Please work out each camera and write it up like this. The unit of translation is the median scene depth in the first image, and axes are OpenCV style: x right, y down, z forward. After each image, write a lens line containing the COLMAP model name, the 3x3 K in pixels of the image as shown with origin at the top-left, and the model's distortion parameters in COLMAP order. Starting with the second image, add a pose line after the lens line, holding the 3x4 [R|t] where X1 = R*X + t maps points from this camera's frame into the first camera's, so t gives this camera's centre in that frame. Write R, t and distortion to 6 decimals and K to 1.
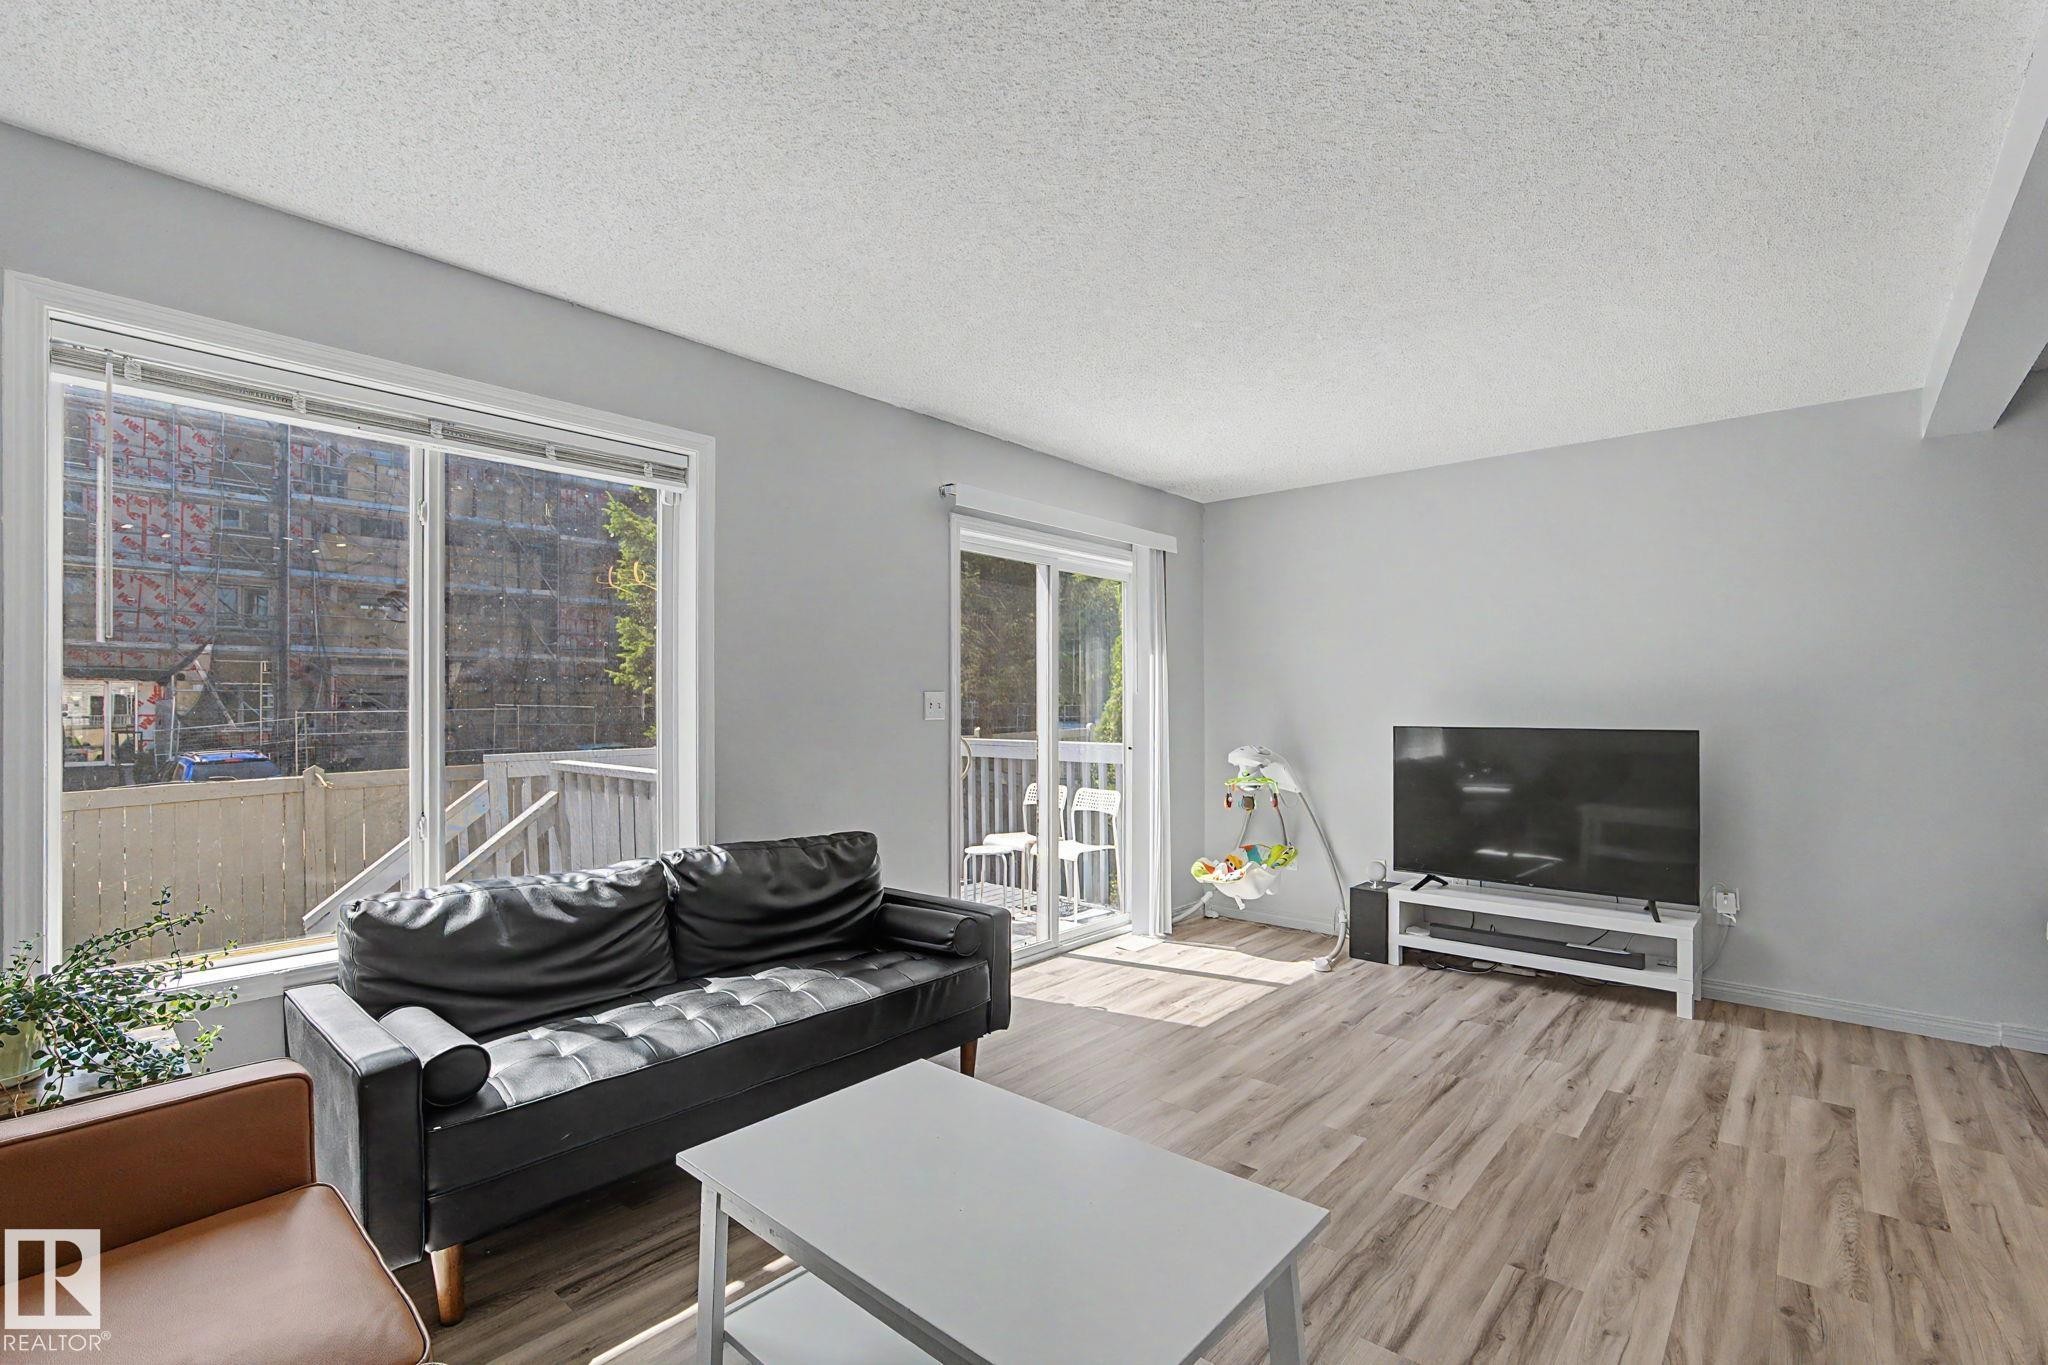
lens RADIAL K [[922.7, 0, 1017.3], [0, 922.7, 695.1], [0, 0, 1]] dist [-0.016153, 0.005053]
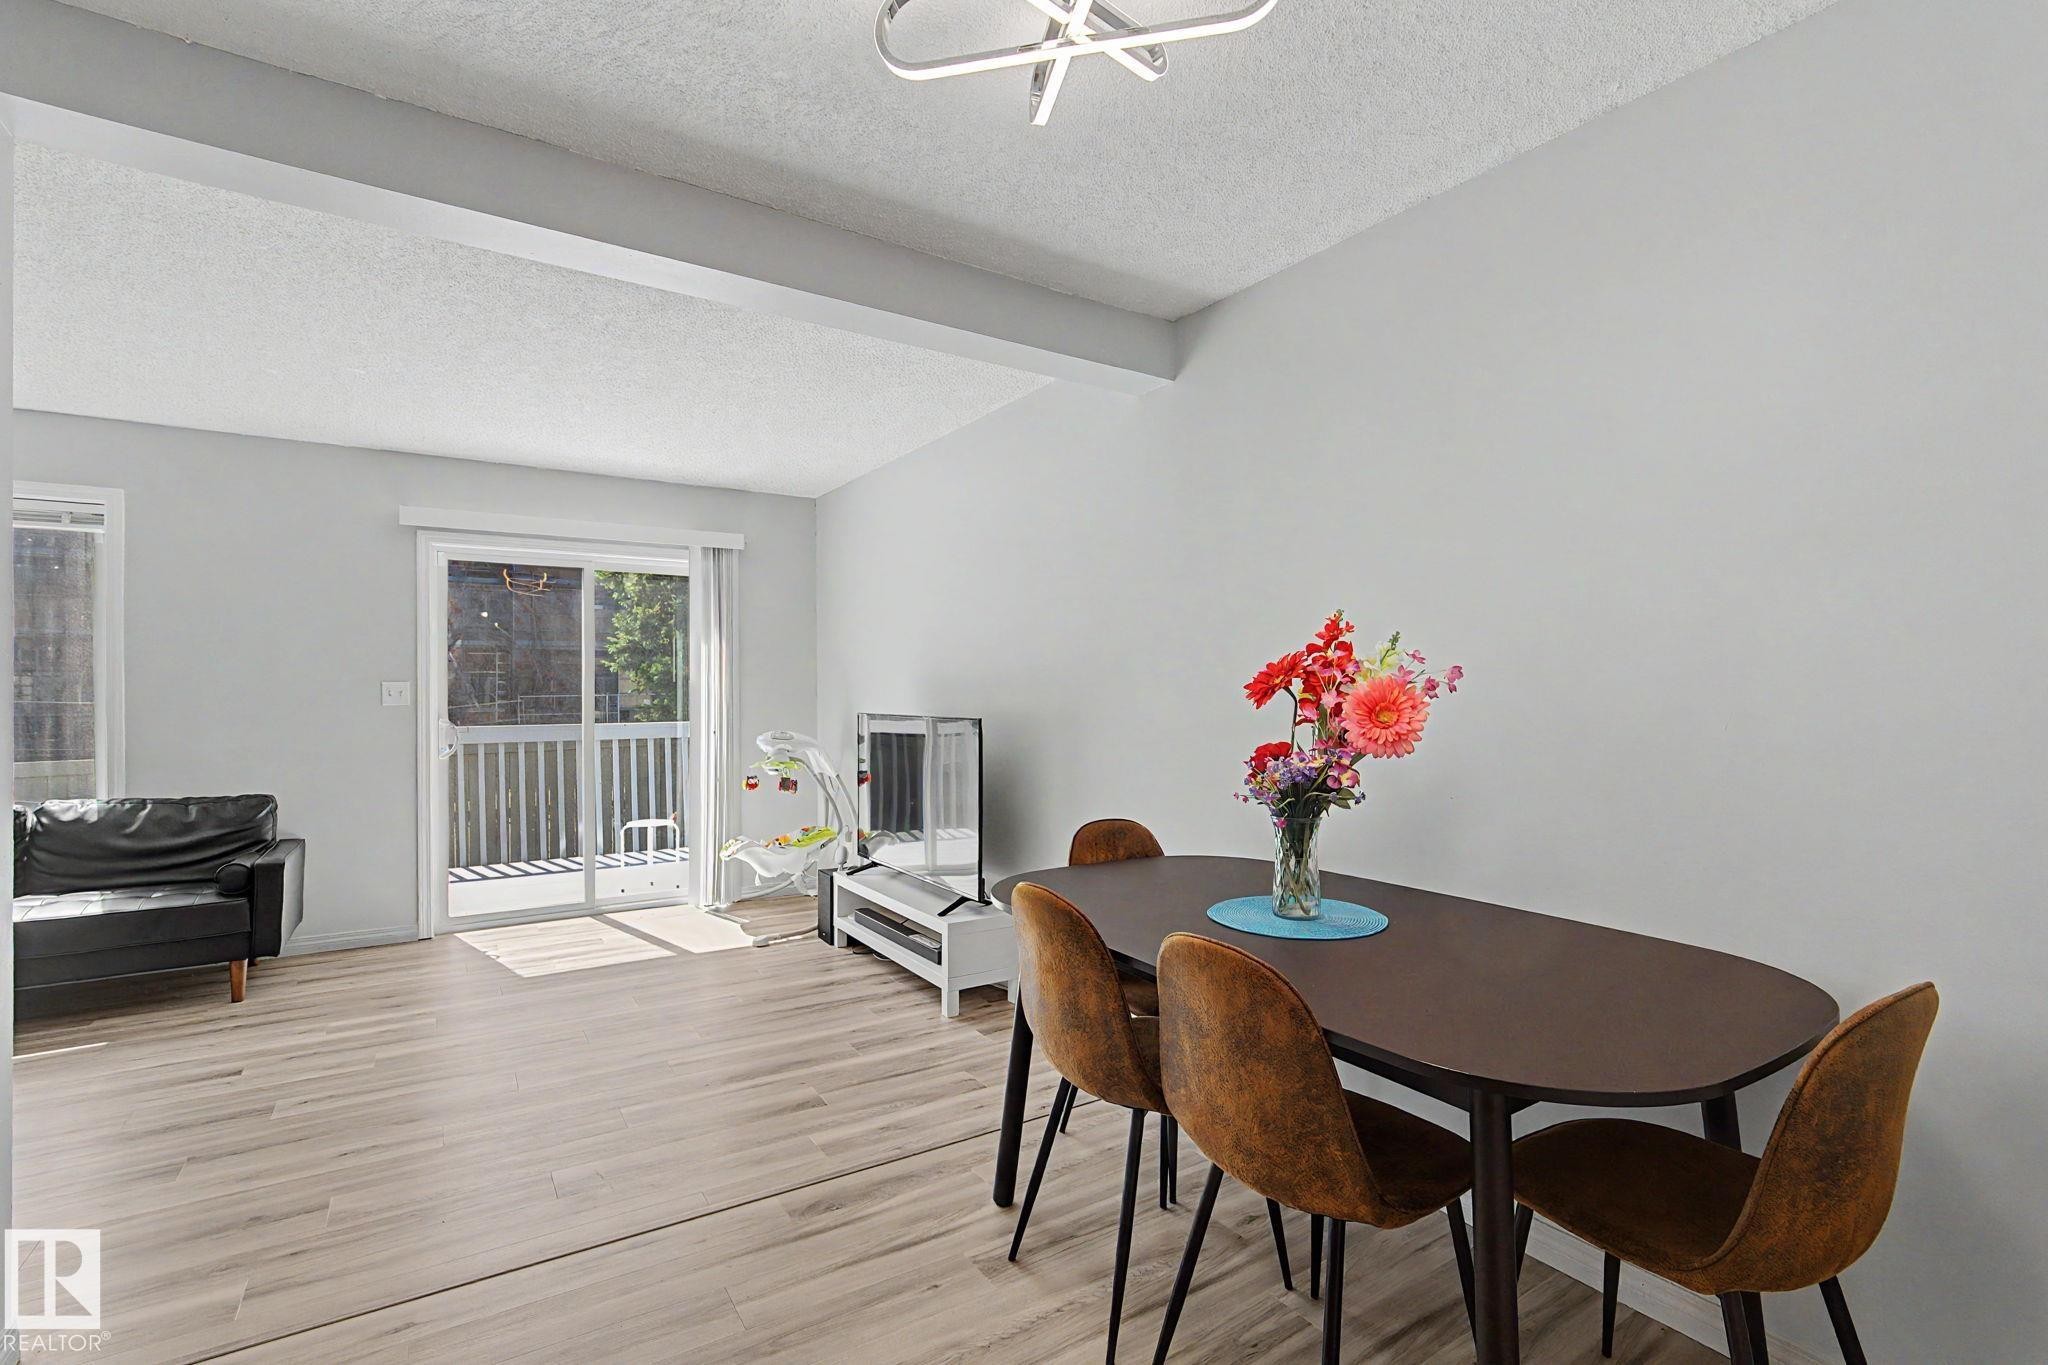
lens RADIAL K [[922.7, 0, 1016.1], [0, 922.7, 683.3], [0, 0, 1]] dist [-0.016153, 0.005053]
pose [[0.964068, 0.002773, -0.265642, 1.016455], [-0.002518, 0.999996, 0.001299, -0.006188], [0.265644, -0.000584, 0.964071, 0.063651]]
